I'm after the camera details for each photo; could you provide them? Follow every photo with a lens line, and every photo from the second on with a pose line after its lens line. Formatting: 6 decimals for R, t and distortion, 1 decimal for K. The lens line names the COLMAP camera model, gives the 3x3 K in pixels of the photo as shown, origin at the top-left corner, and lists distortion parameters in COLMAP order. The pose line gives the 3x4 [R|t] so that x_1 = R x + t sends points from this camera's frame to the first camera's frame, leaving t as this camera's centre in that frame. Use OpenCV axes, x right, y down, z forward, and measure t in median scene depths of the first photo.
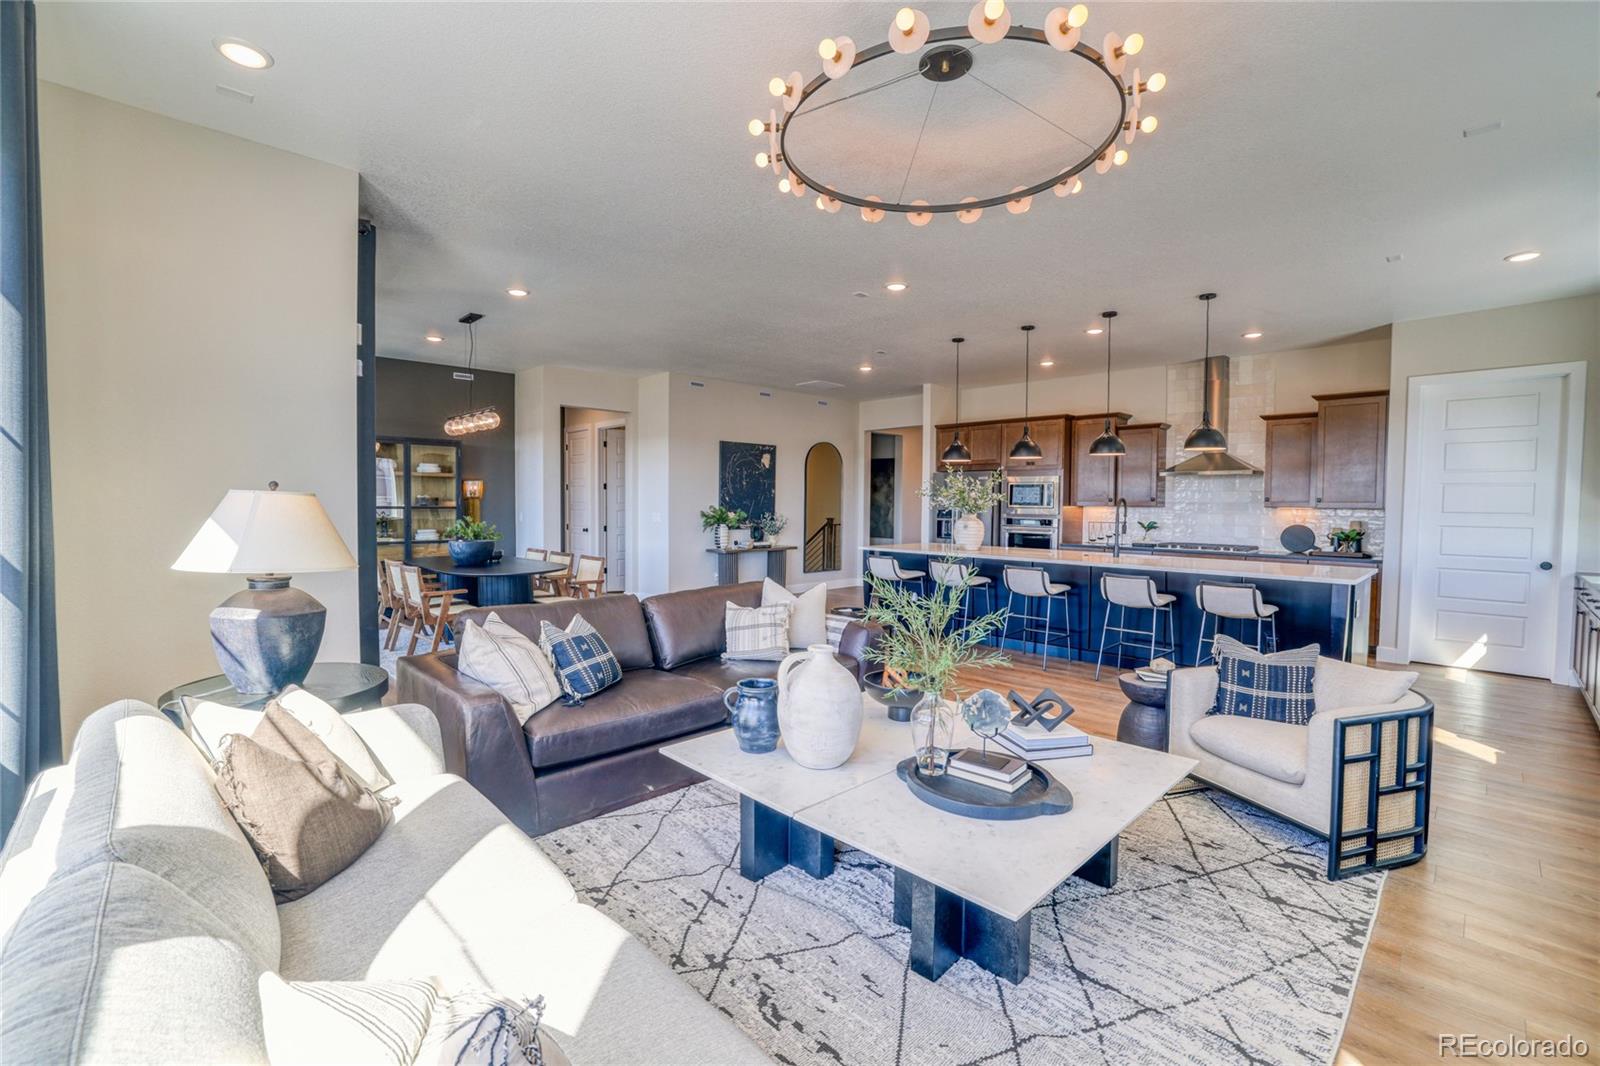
lens RADIAL K [[682.3, 0, 792.0], [0, 682.3, 525.9], [0, 0, 1]] dist [-0.037593, 0.000517]
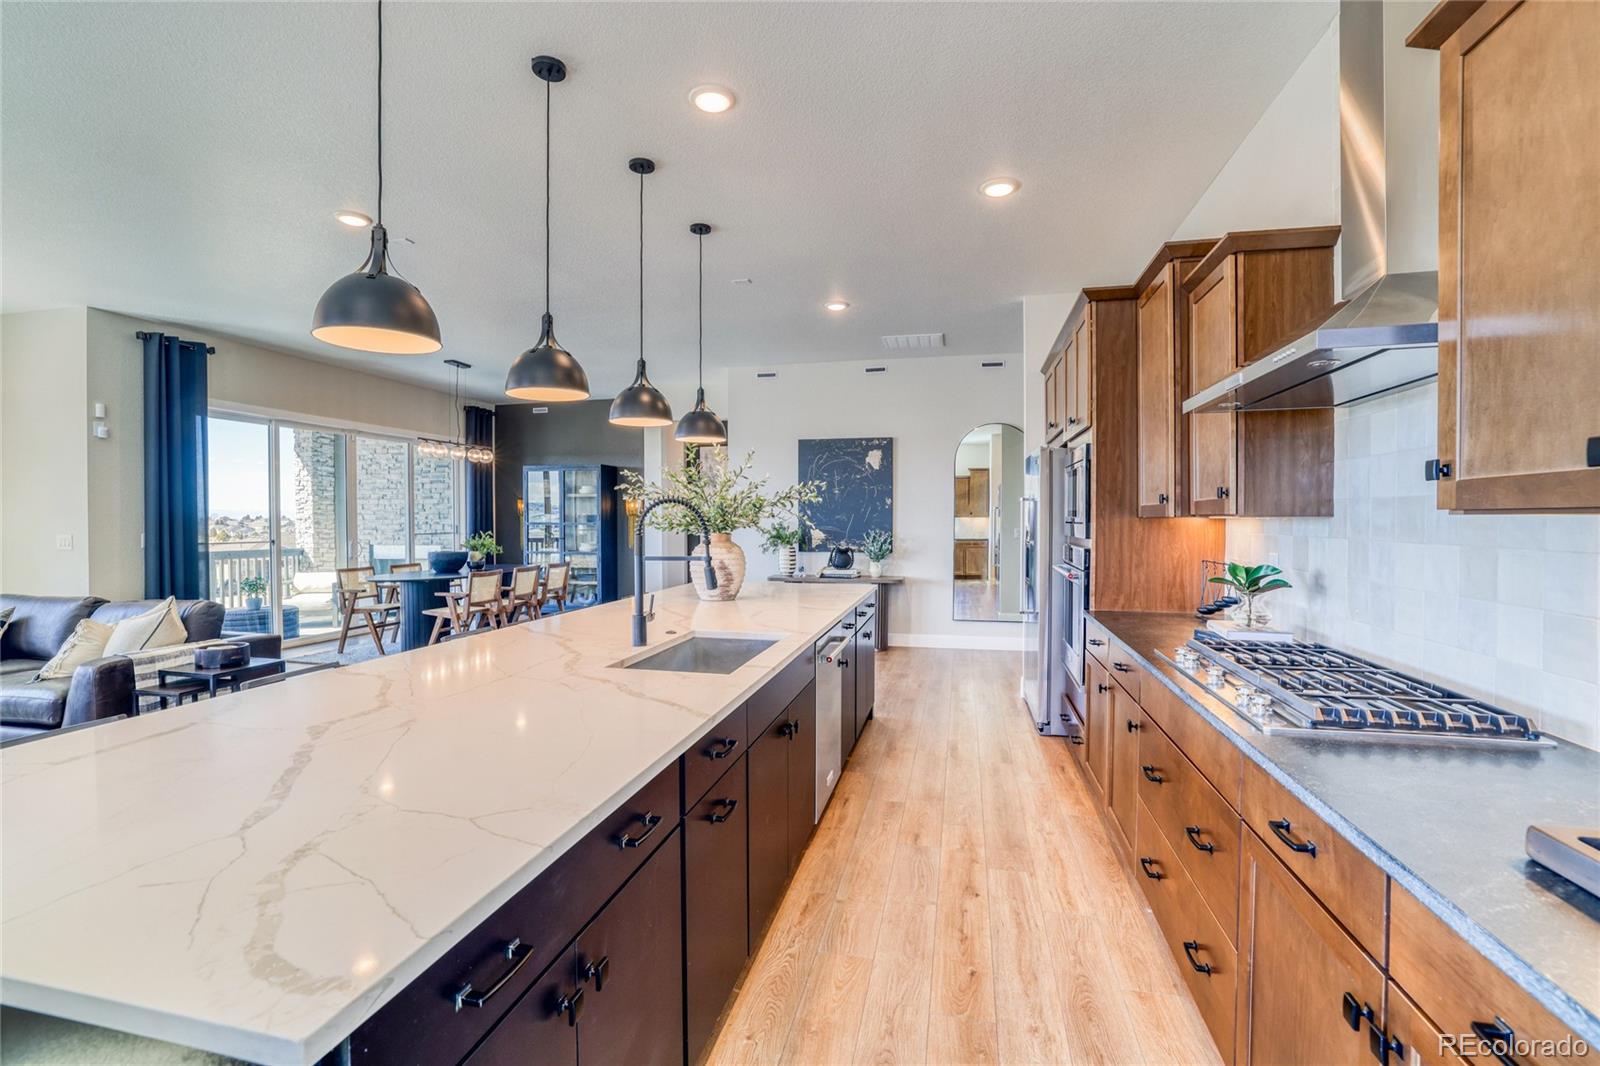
lens RADIAL K [[697.2, 0, 816.7], [0, 697.2, 528.2], [0, 0, 1]] dist [-0.023775, 0.000646]
pose [[0.555748, 0.003031, -0.831345, 0.654187], [-0.020601, 0.999737, -0.010127, -0.015591], [0.831096, 0.022754, 0.555664, 0.637942]]
